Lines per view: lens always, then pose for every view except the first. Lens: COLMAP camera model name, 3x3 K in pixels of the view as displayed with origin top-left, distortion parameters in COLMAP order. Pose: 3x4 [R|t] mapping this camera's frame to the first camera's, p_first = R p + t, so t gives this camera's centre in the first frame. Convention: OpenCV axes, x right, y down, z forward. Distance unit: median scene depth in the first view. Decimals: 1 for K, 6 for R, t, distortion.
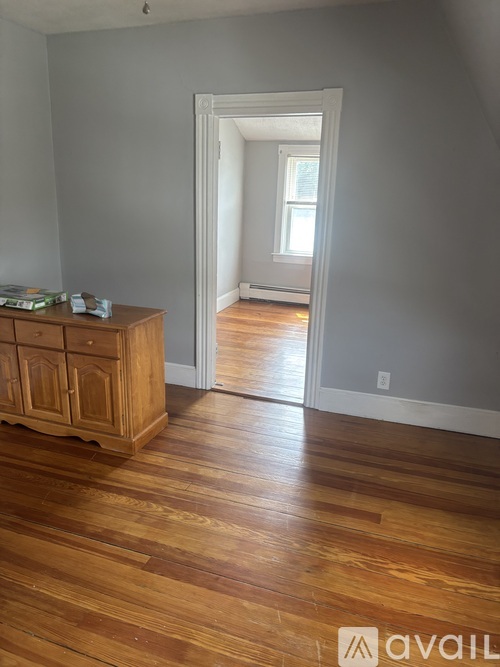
lens RADIAL K [[506.2, 0, 250.0], [0, 506.2, 333.5], [0, 0, 1]] dist [0.002174, 0.001338]
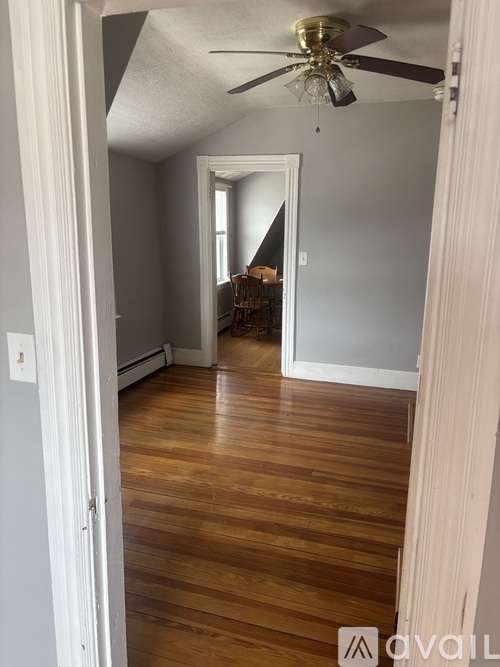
lens RADIAL K [[506.2, 0, 250.0], [0, 506.2, 333.5], [0, 0, 1]] dist [0.002174, 0.001338]
pose [[-0.998387, -0.034456, -0.045115, 0.059688], [-0.051683, 0.880455, 0.471305, -0.574432], [0.023482, 0.472876, -0.880816, 2.007676]]
